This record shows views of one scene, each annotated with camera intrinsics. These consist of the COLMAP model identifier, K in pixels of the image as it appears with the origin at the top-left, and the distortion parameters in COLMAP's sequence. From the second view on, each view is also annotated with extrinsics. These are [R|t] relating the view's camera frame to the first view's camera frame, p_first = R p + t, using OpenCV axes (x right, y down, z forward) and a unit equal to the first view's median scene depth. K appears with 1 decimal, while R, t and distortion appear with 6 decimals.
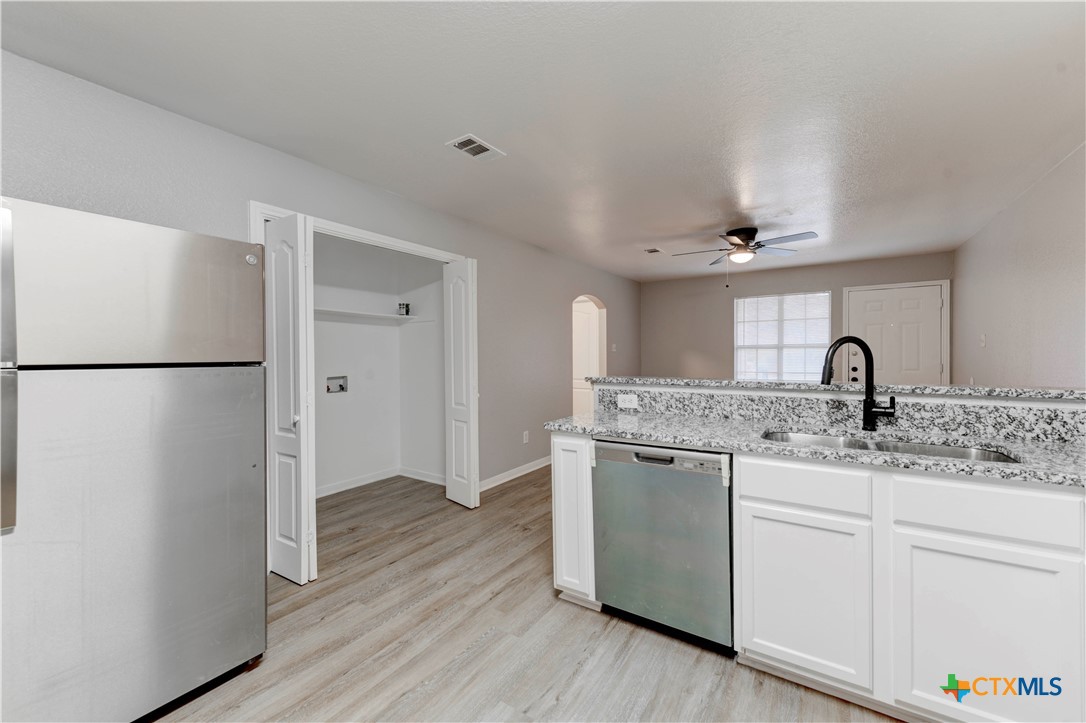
lens RADIAL K [[426.4, 0, 550.0], [0, 426.4, 356.6], [0, 0, 1]] dist [0.012689, -0.004448]
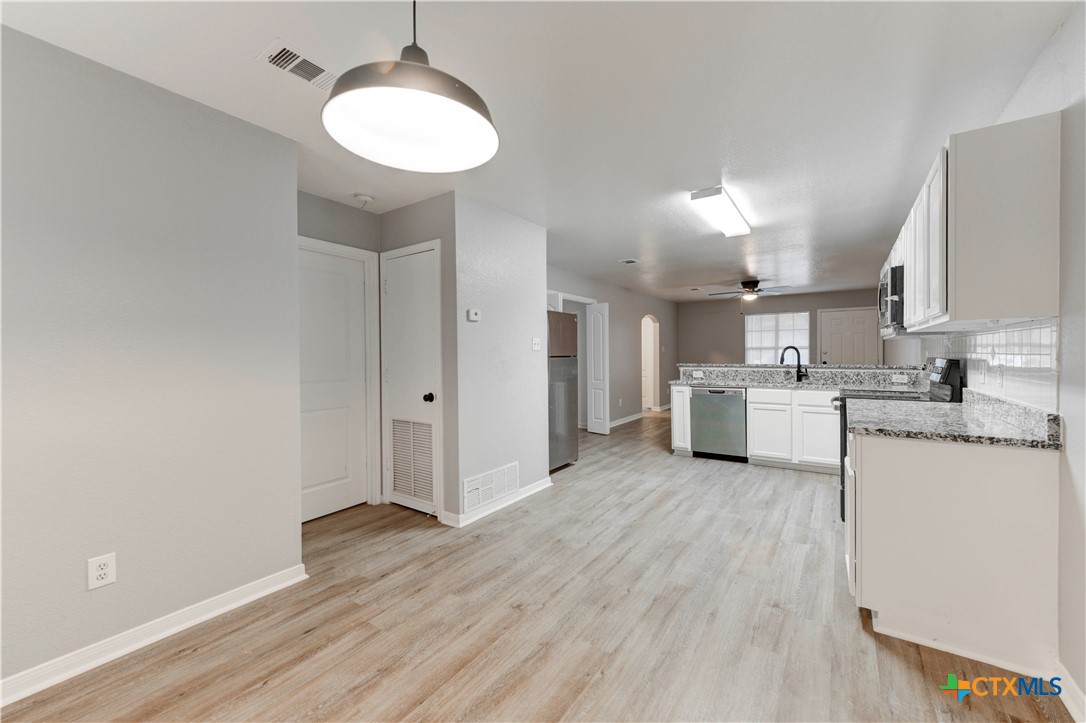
lens RADIAL K [[426.4, 0, 550.0], [0, 426.4, 356.6], [0, 0, 1]] dist [0.012689, -0.004448]
pose [[0.999844, -0.001114, -0.017645, -0.642467], [0.001117, 0.999999, 0.000151, 0.013910], [0.017645, -0.000171, 0.999844, -1.445786]]
